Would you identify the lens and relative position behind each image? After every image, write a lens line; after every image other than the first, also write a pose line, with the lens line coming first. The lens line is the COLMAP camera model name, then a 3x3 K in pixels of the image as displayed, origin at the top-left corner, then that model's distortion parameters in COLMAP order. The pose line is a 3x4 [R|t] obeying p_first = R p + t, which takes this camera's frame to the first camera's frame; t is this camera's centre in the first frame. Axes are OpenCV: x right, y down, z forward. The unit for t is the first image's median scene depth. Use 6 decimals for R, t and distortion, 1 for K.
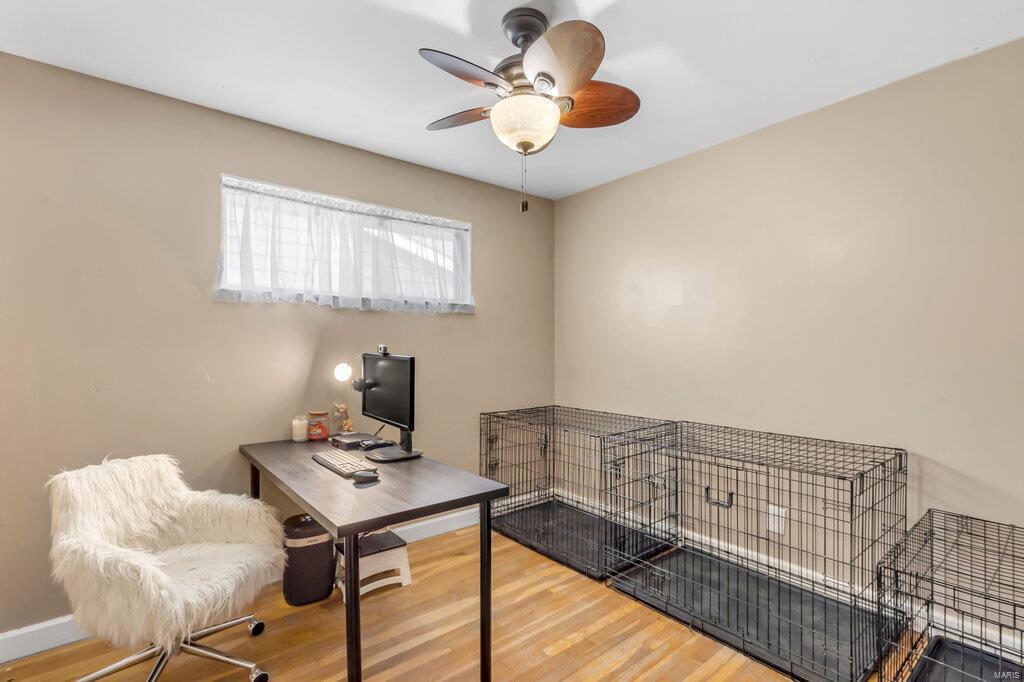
lens RADIAL K [[466.3, 0, 510.3], [0, 466.3, 348.5], [0, 0, 1]] dist [-0.005260, 0.002216]
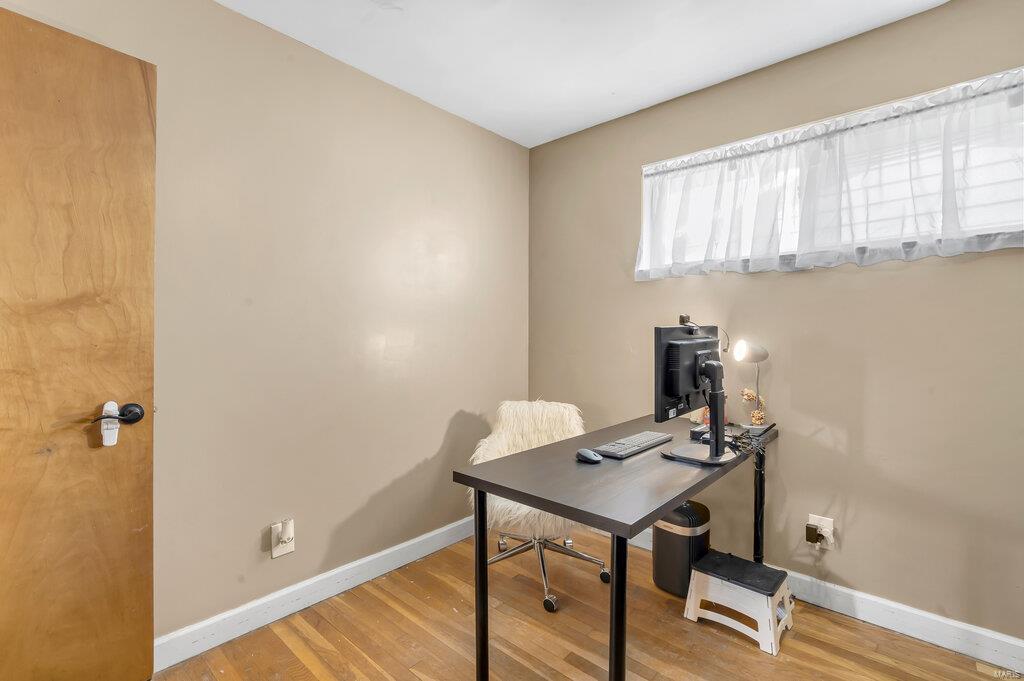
lens RADIAL K [[466.3, 0, 510.7], [0, 466.3, 335.4], [0, 0, 1]] dist [-0.005260, 0.002216]
pose [[0.152300, 0.004626, -0.988323, 0.384457], [0.000844, 0.999988, 0.004811, 0.019053], [0.988334, -0.001567, 0.152294, 0.464567]]
